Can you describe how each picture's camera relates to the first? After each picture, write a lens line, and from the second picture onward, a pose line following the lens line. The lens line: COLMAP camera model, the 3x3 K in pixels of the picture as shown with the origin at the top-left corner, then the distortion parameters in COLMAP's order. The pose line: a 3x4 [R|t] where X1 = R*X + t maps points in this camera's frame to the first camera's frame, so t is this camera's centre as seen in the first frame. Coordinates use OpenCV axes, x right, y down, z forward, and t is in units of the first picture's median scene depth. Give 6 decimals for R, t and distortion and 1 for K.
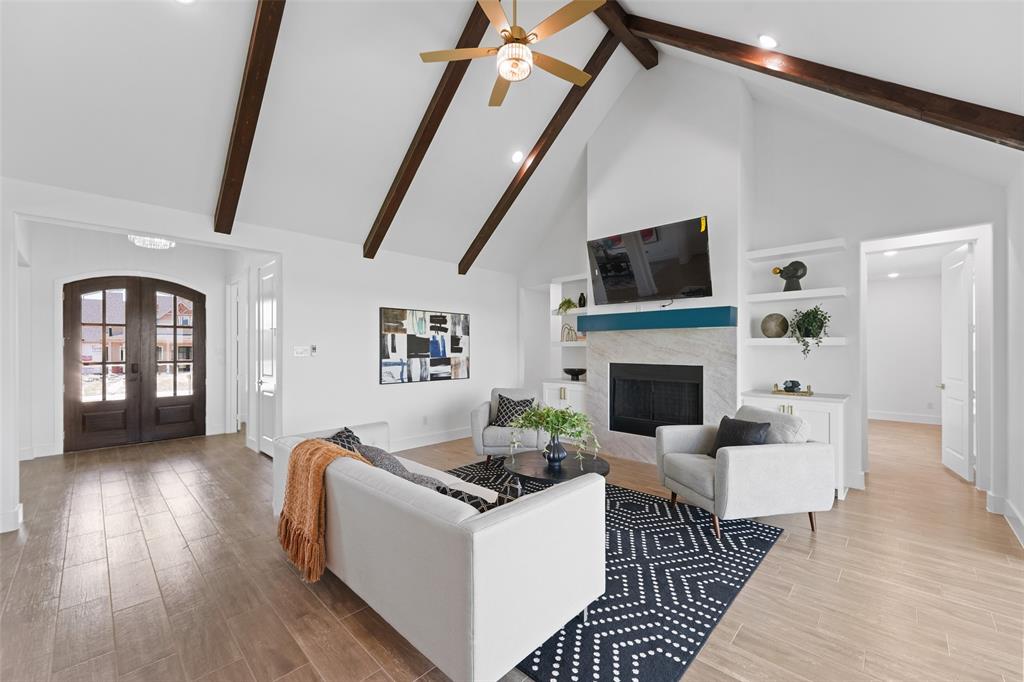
lens RADIAL K [[405.4, 0, 505.7], [0, 405.4, 353.5], [0, 0, 1]] dist [0.007191, -0.001975]
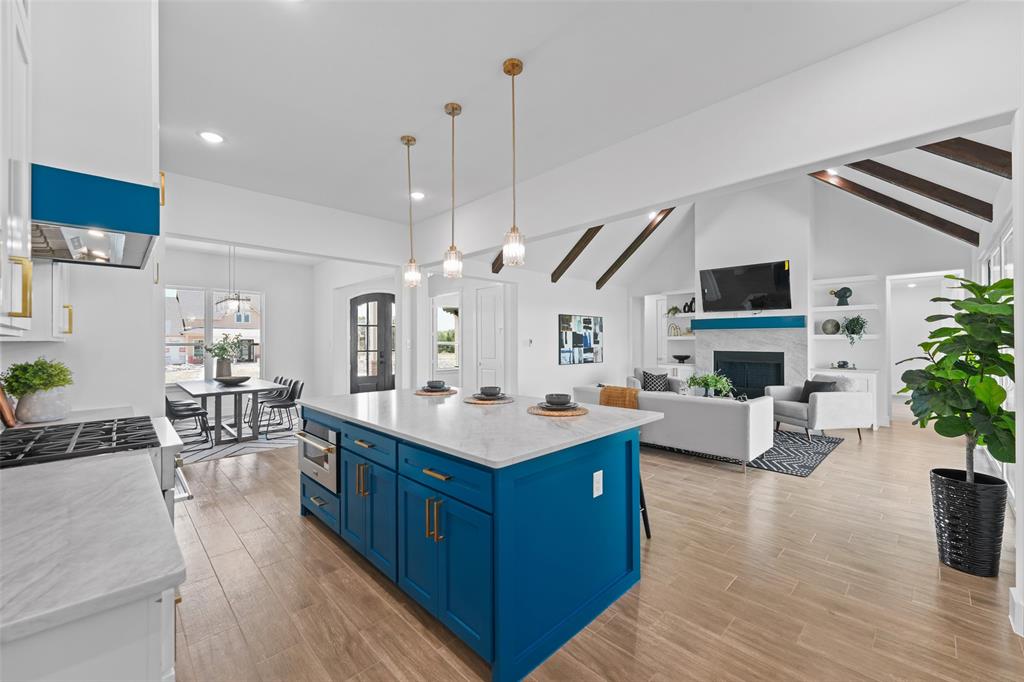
lens RADIAL K [[405.4, 0, 505.6], [0, 405.4, 342.6], [0, 0, 1]] dist [0.007191, -0.001975]
pose [[0.999270, -0.000630, -0.038201, -0.443529], [0.000298, 0.999962, -0.008690, 0.005830], [0.038206, 0.008673, 0.999232, -0.516940]]
